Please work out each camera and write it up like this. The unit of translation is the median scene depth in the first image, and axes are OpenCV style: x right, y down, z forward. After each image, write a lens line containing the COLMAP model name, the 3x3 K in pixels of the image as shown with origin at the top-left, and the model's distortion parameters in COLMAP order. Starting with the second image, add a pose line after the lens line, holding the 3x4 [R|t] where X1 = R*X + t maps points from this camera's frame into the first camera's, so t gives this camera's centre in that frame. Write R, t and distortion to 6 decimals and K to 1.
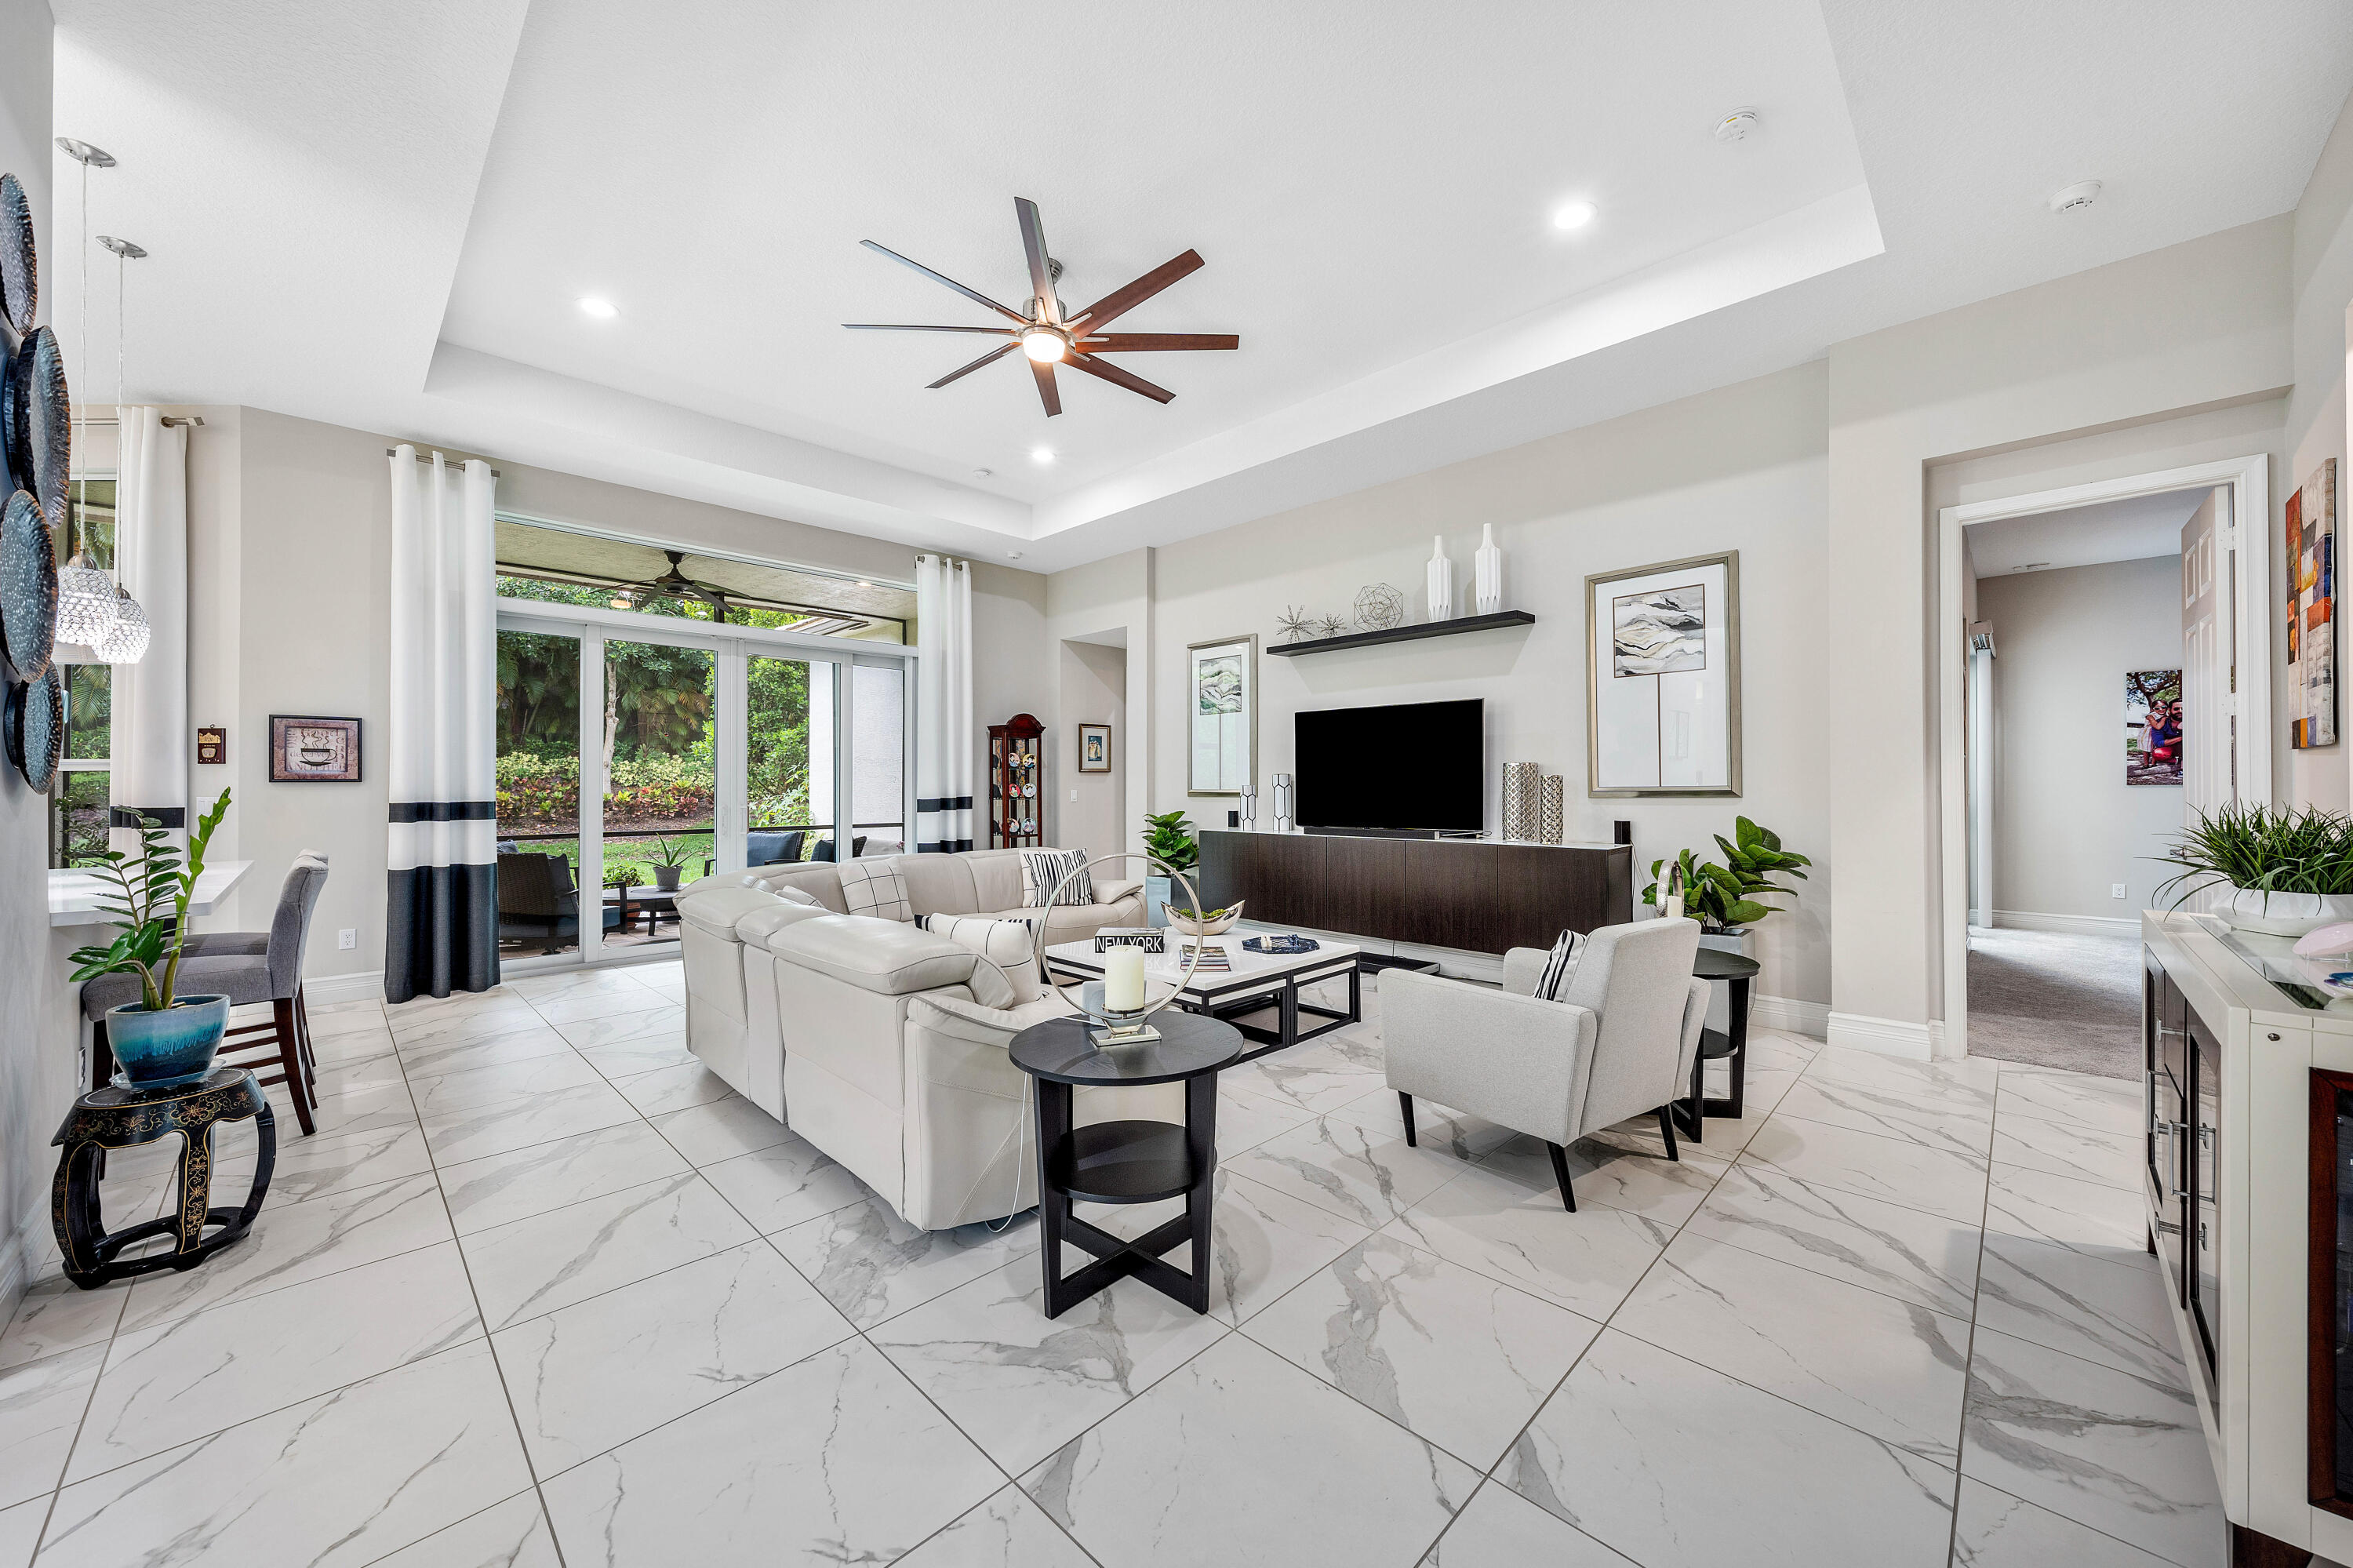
lens RADIAL K [[858.2, 0, 1156.5], [0, 858.2, 783.5], [0, 0, 1]] dist [0.003453, 0.000563]
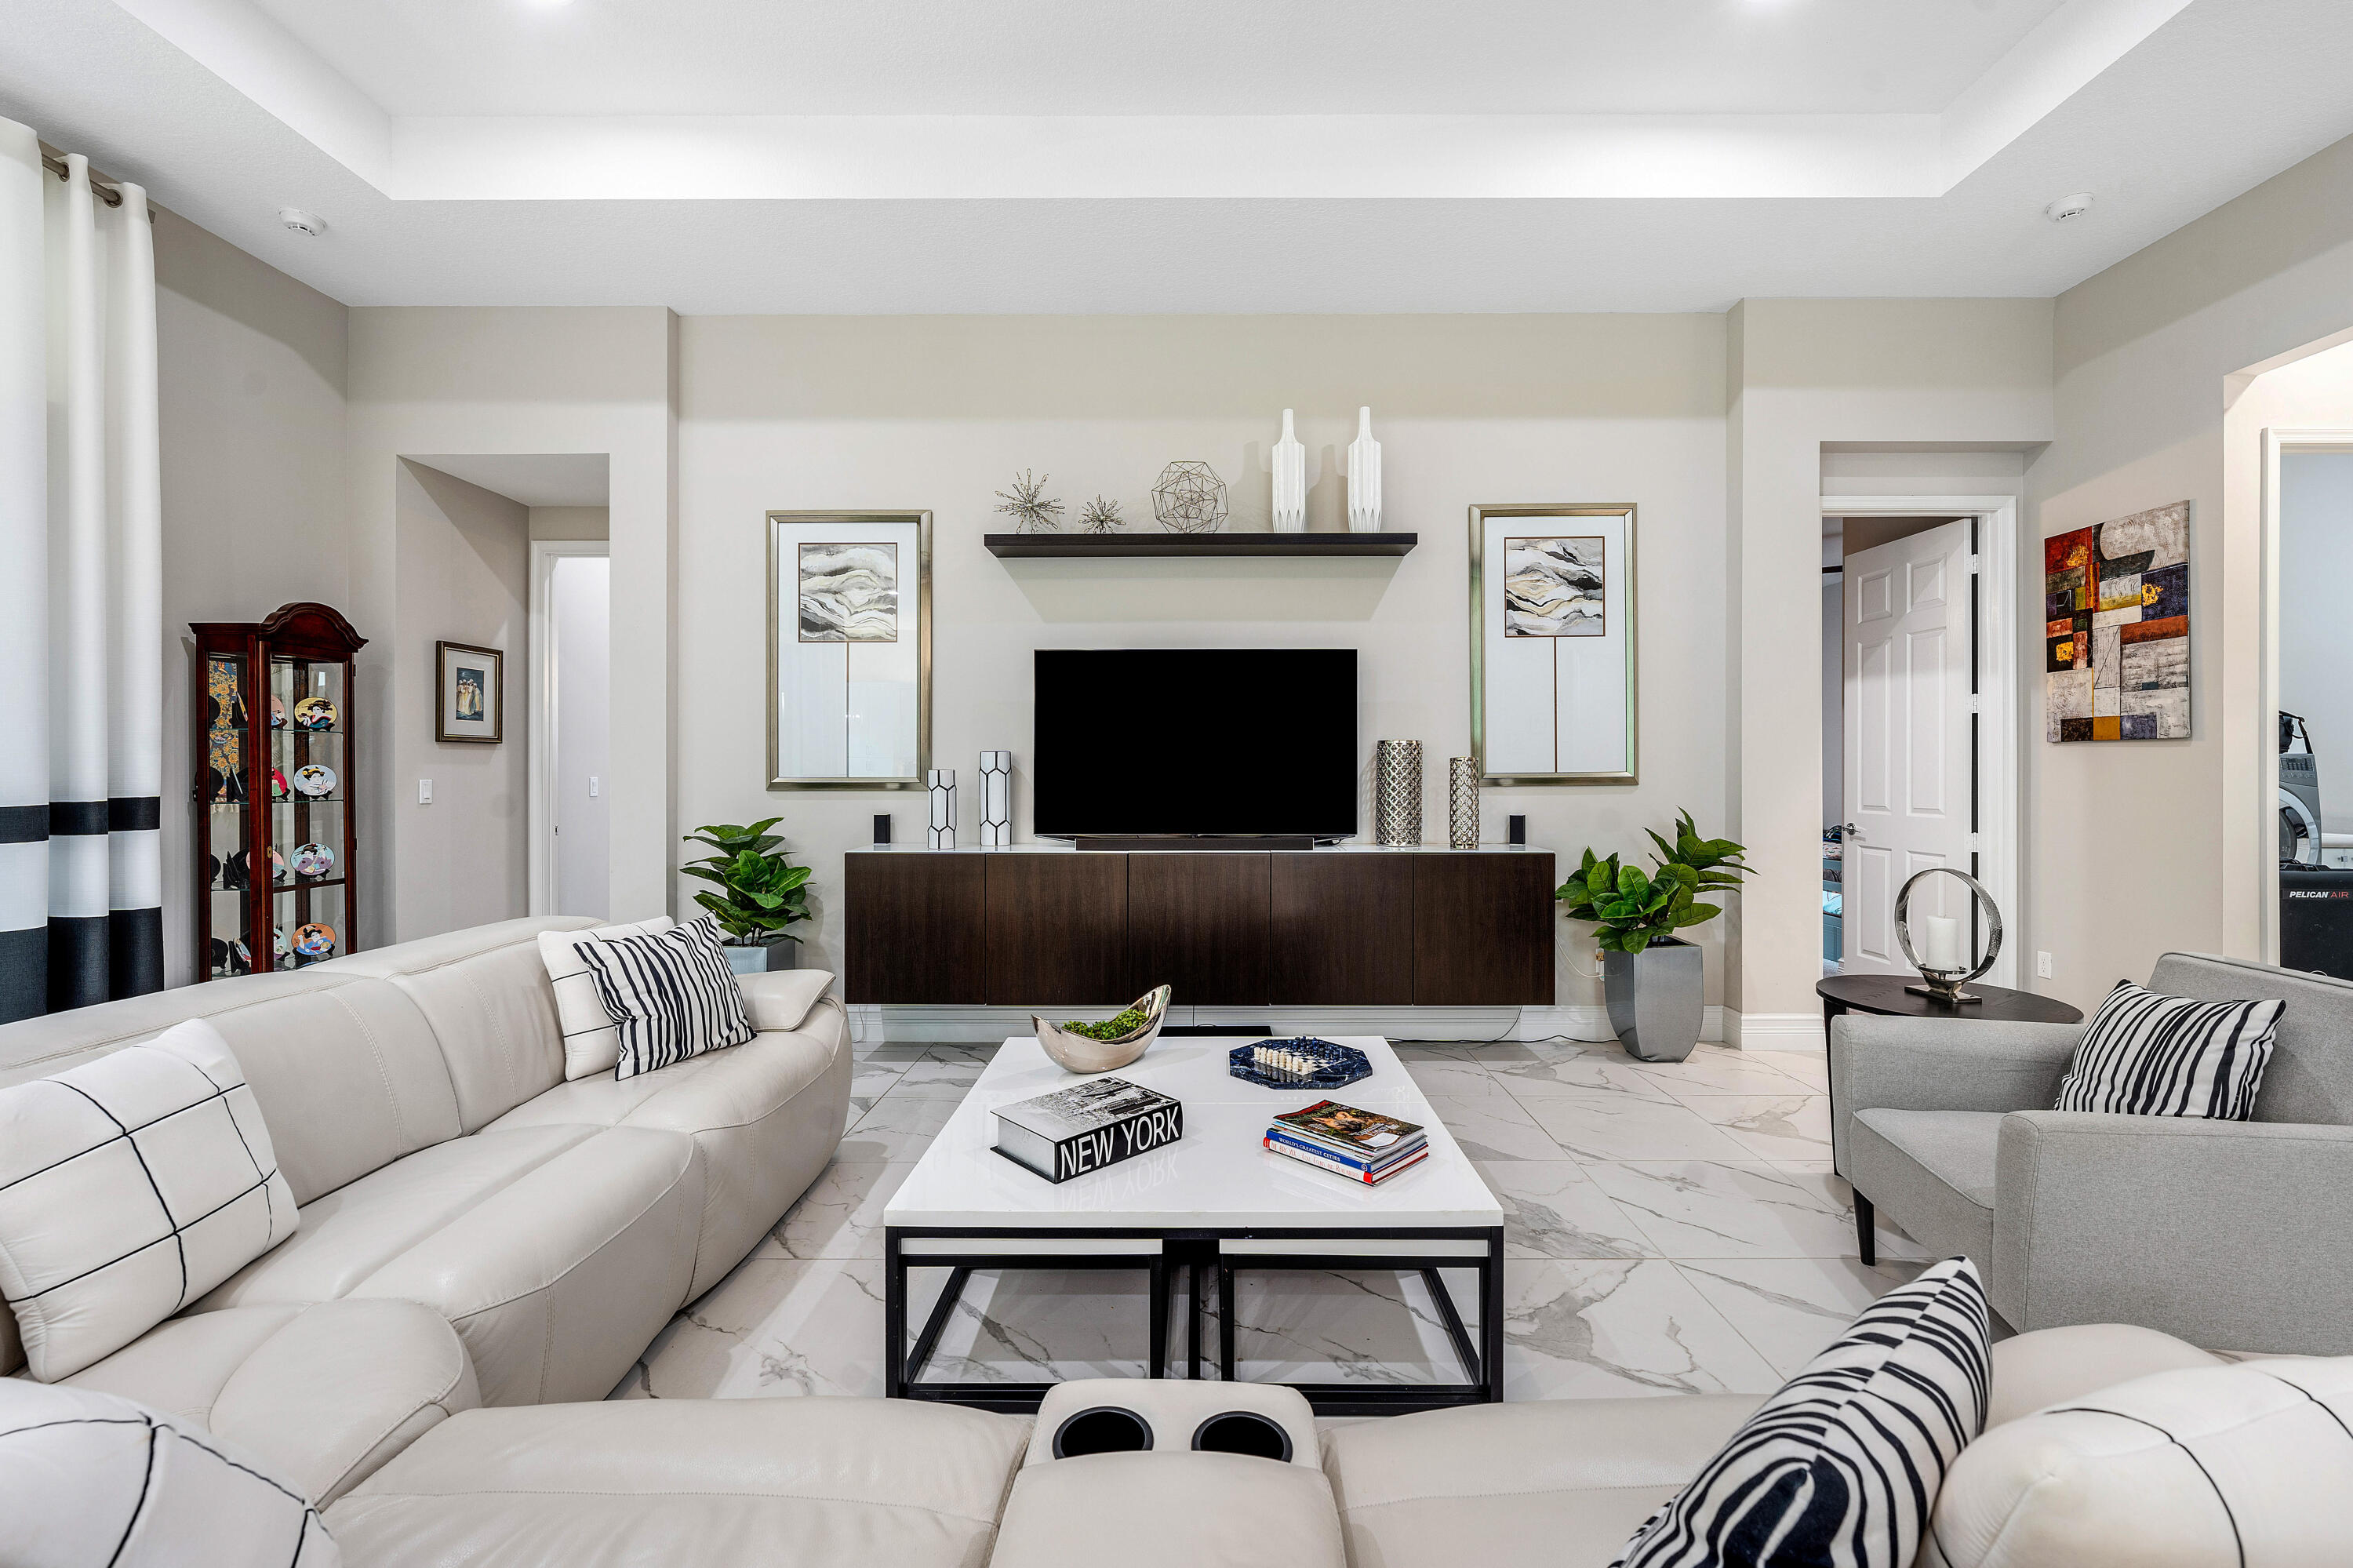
lens RADIAL K [[958.3, 0, 1190.6], [0, 958.3, 774.7], [0, 0, 1]] dist [-0.000298, 0.000445]
pose [[0.703098, 0.000828, 0.711092, -0.276572], [-0.002743, 0.999995, 0.001547, 0.004597], [-0.711087, -0.003038, 0.703097, 0.514155]]
